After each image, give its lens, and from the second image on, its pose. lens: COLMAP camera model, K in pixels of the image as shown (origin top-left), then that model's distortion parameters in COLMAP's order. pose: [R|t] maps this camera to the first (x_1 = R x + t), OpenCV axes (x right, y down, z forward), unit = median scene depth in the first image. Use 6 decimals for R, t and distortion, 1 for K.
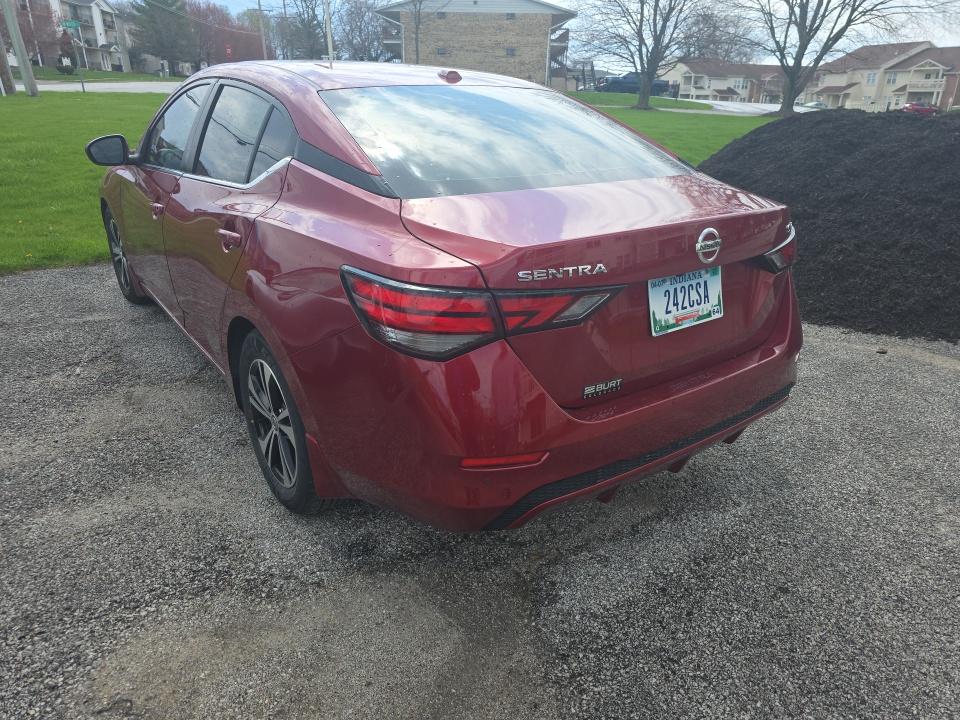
lens RADIAL K [[652.7, 0, 480.0], [0, 652.7, 360.0], [0, 0, 1]] dist [0.043691, -0.037514]
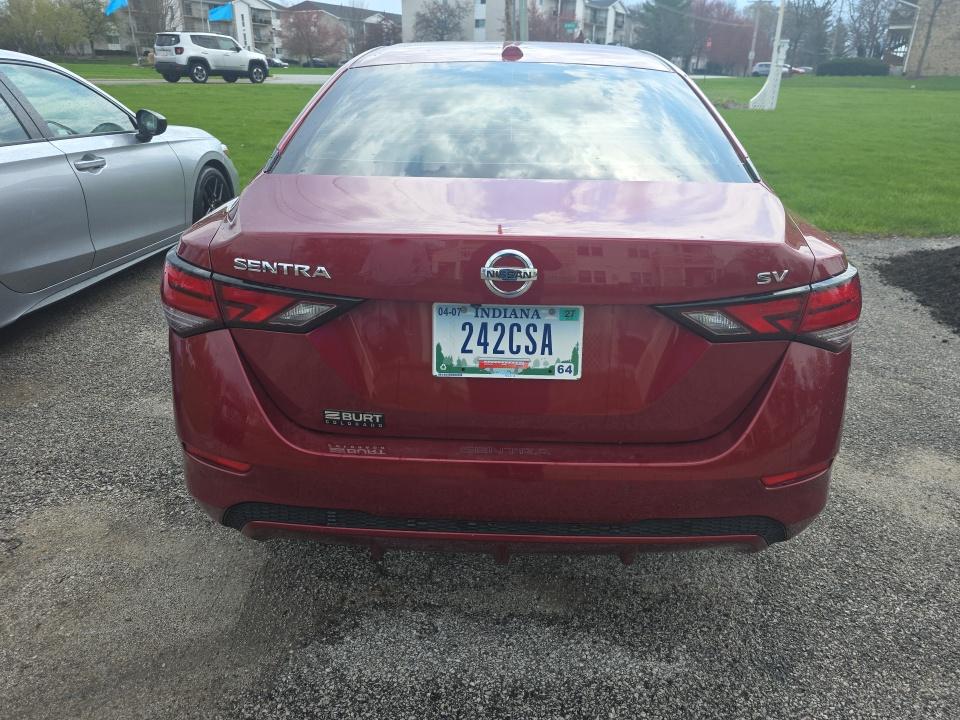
lens RADIAL K [[652.7, 0, 480.0], [0, 652.7, 360.0], [0, 0, 1]] dist [0.043691, -0.037514]
pose [[0.793975, 0.240145, -0.558511, 0.704278], [-0.236069, 0.968373, 0.080781, -0.124124], [0.560246, 0.067709, 0.825554, 0.370971]]
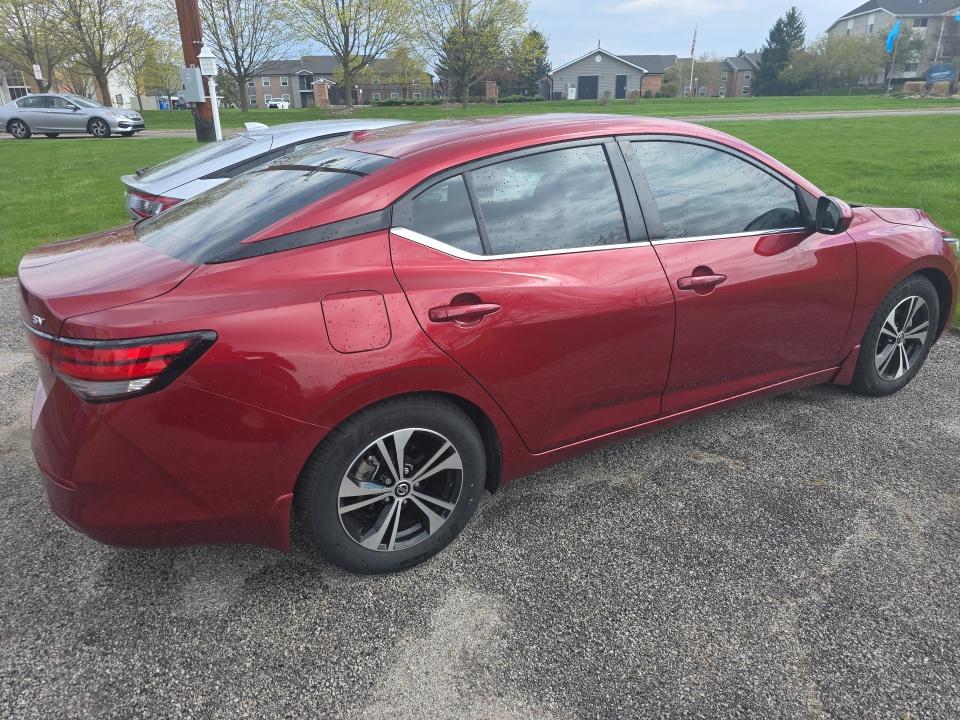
lens RADIAL K [[635.1, 0, 480.0], [0, 635.1, 360.0], [0, 0, 1]] dist [0.034109, -0.029372]
pose [[-0.117660, 0.353402, -0.928043, 1.380424], [-0.352661, 0.858749, 0.371726, -0.776206], [0.928325, 0.371021, 0.023590, 1.755137]]
